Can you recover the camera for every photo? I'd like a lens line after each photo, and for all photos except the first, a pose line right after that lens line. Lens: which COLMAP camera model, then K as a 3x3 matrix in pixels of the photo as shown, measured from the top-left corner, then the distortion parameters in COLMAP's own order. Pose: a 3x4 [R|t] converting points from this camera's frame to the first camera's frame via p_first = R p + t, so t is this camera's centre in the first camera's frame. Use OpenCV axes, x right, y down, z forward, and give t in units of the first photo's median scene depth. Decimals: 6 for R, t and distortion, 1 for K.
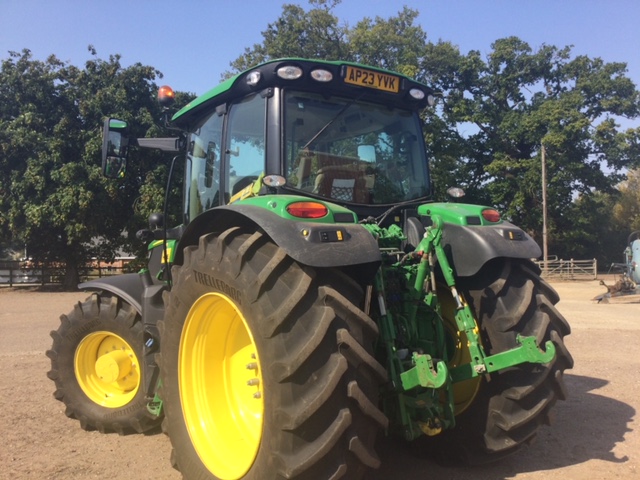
lens RADIAL K [[612.6, 0, 318.2], [0, 612.6, 239.9], [0, 0, 1]] dist [0.017229, 0.000000]
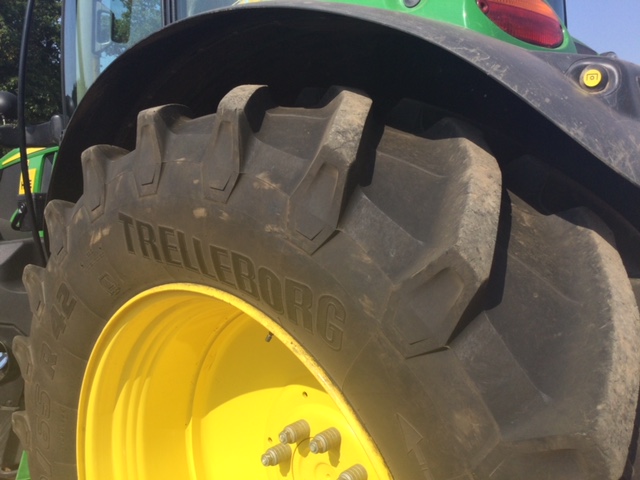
lens RADIAL K [[612.6, 0, 317.1], [0, 612.6, 245.6], [0, 0, 1]] dist [0.017229, 0.000000]
pose [[0.980890, -0.015633, 0.193934, -0.137427], [-0.007388, 0.993055, 0.117416, 0.021873], [-0.194423, -0.116605, 0.973963, 0.550445]]
